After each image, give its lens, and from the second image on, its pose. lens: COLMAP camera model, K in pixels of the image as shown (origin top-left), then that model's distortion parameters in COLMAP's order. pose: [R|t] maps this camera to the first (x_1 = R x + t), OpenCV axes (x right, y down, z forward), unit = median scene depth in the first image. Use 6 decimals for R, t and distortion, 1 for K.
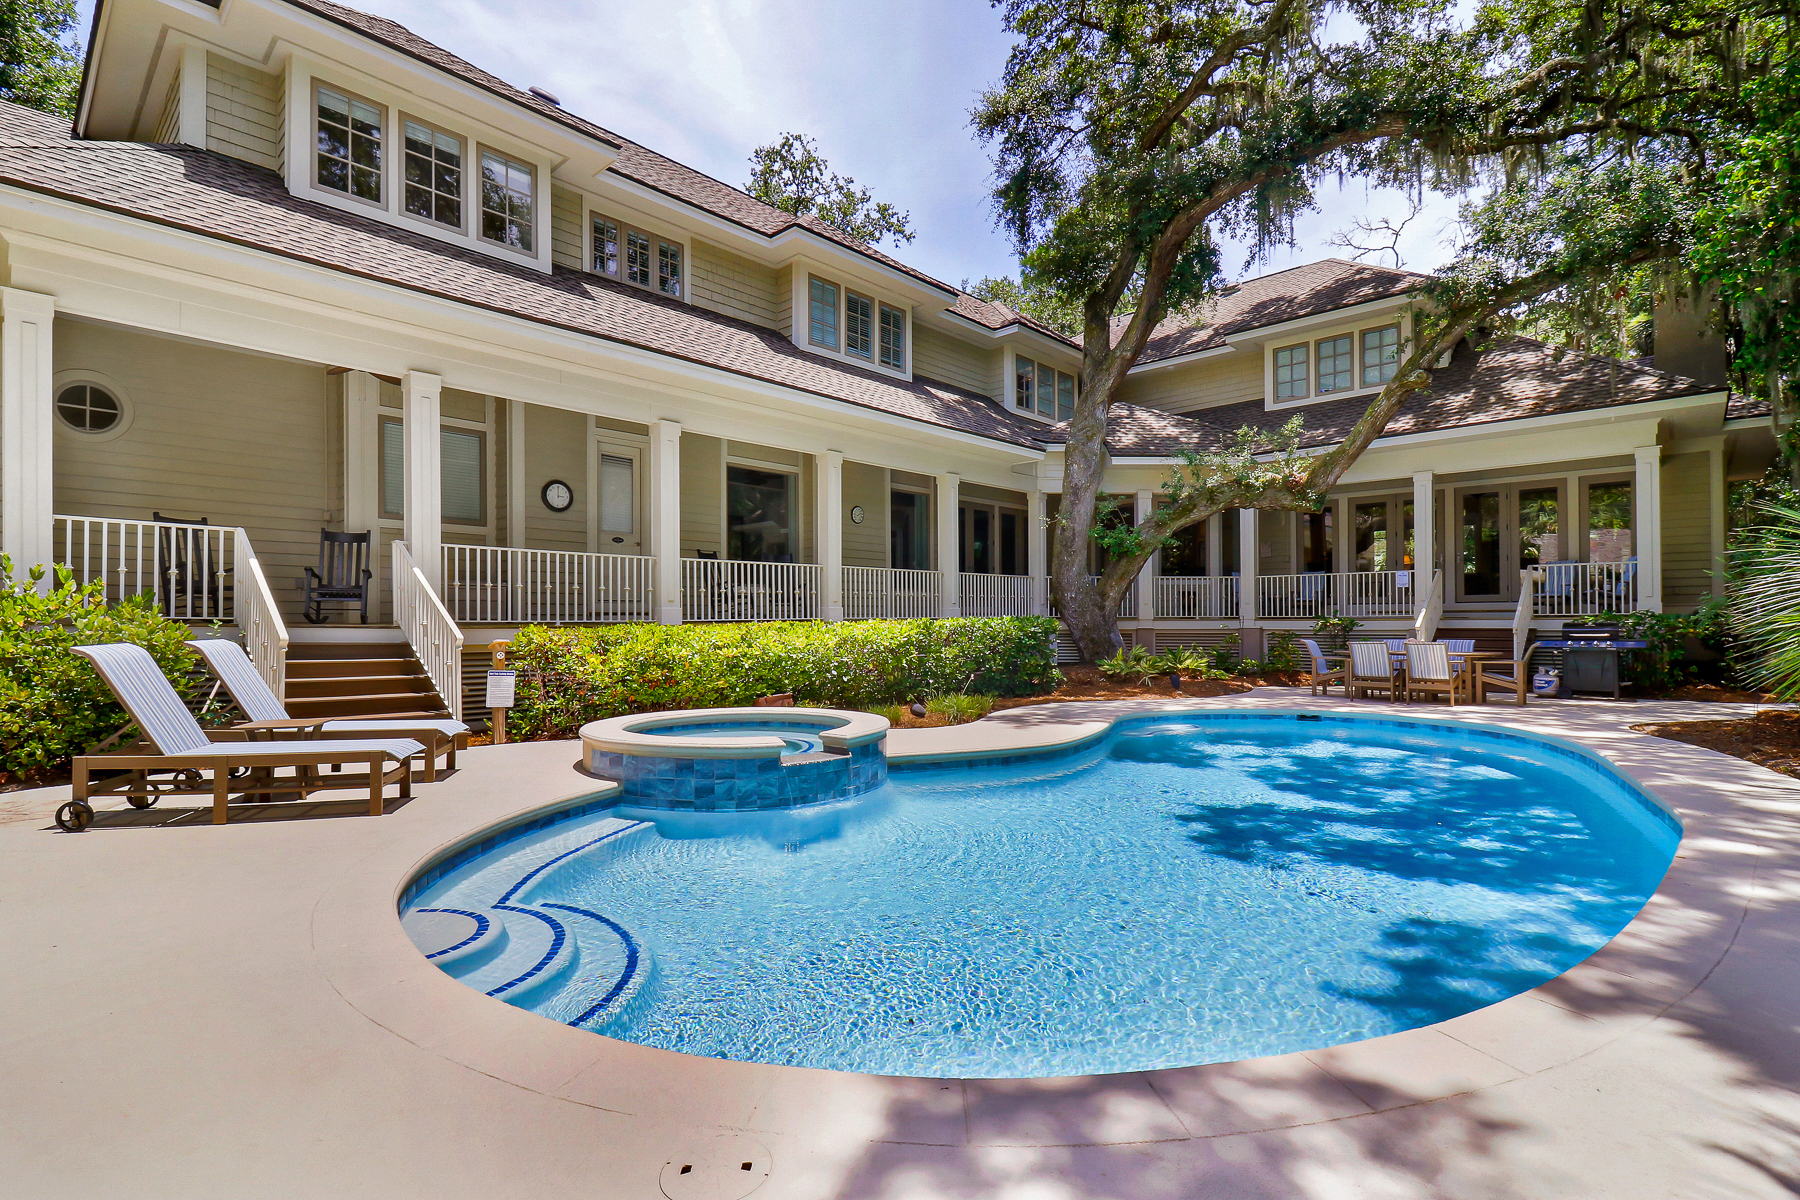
lens RADIAL K [[833.3, 0, 948.7], [0, 833.3, 626.5], [0, 0, 1]] dist [0.005902, -0.001447]
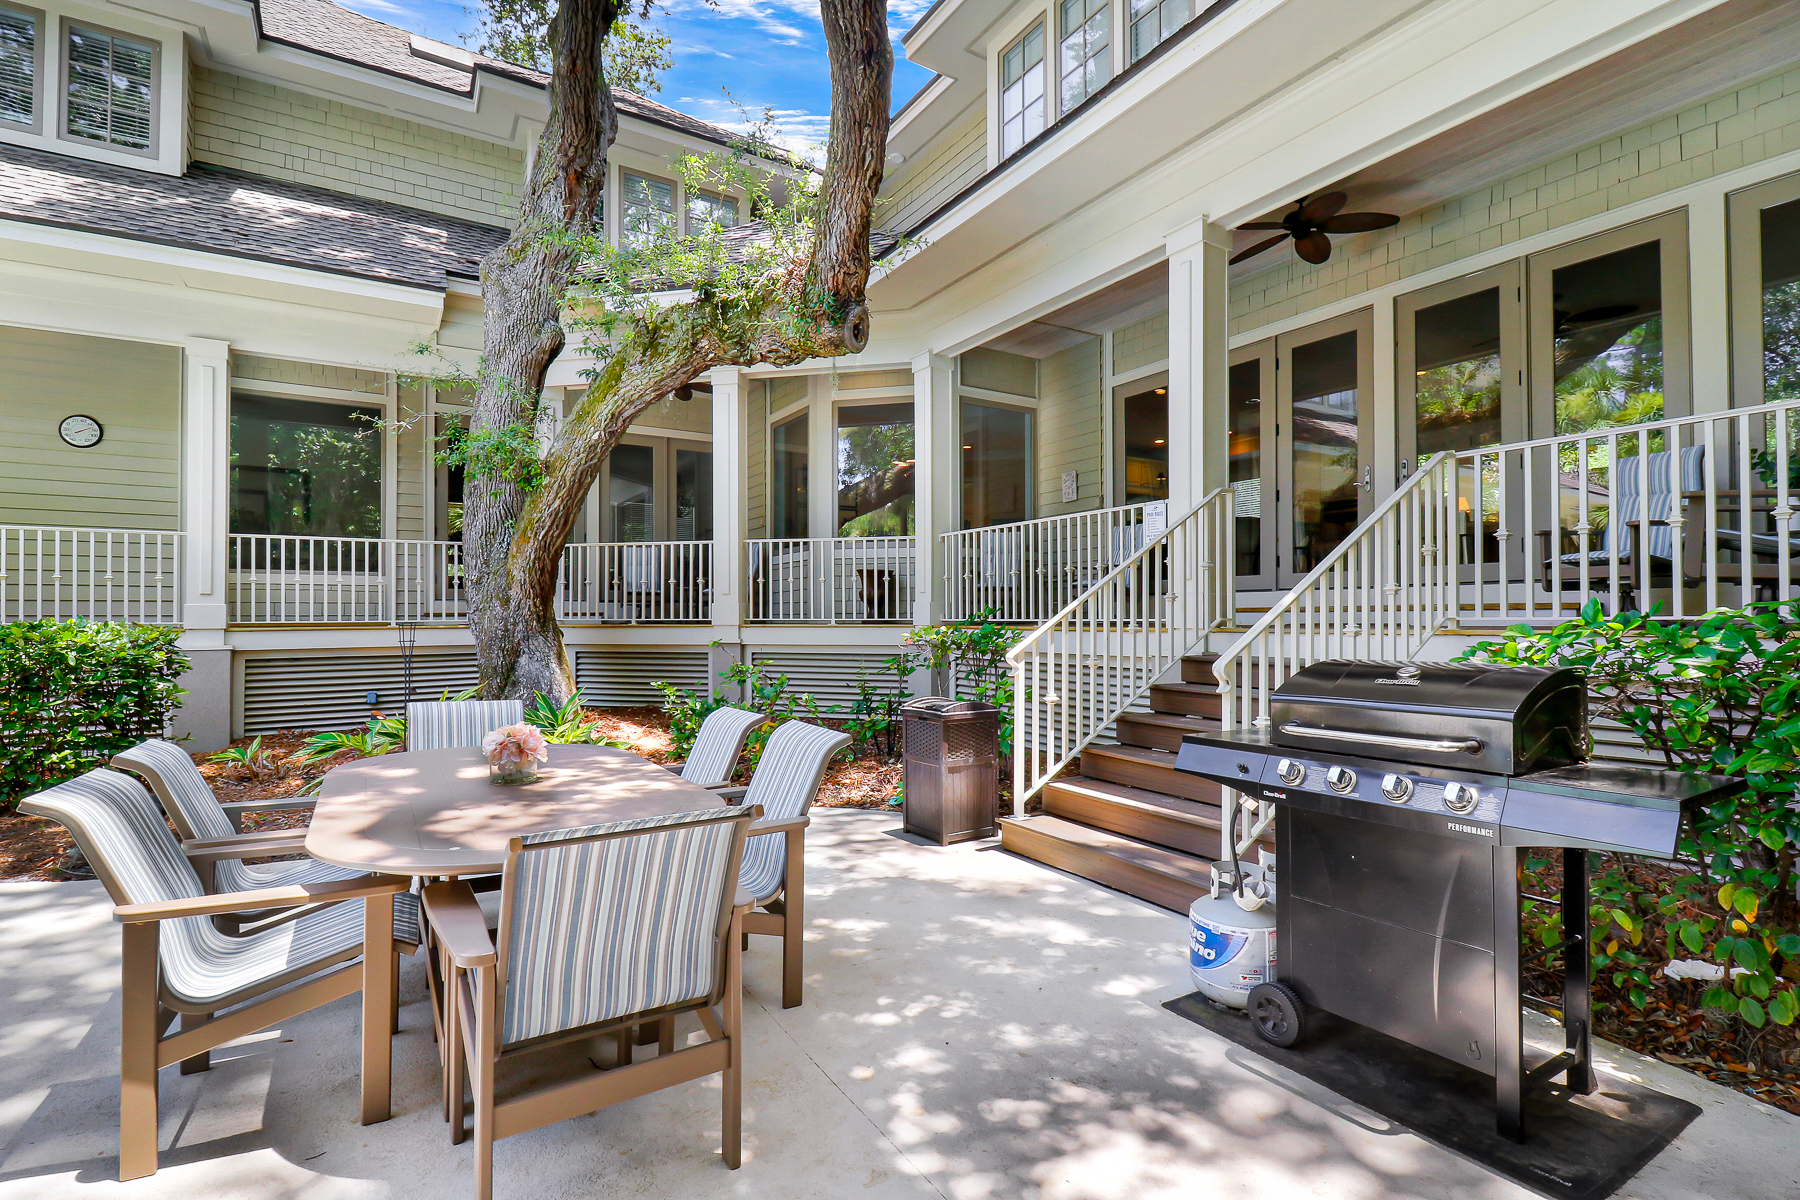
lens RADIAL K [[833.3, 0, 894.5], [0, 833.3, 606.3], [0, 0, 1]] dist [0.005902, -0.001447]
pose [[0.963857, -0.007753, -0.266306, 0.420284], [0.004018, 0.999886, -0.014570, -0.009230], [0.266389, 0.012974, 0.963778, 0.485639]]
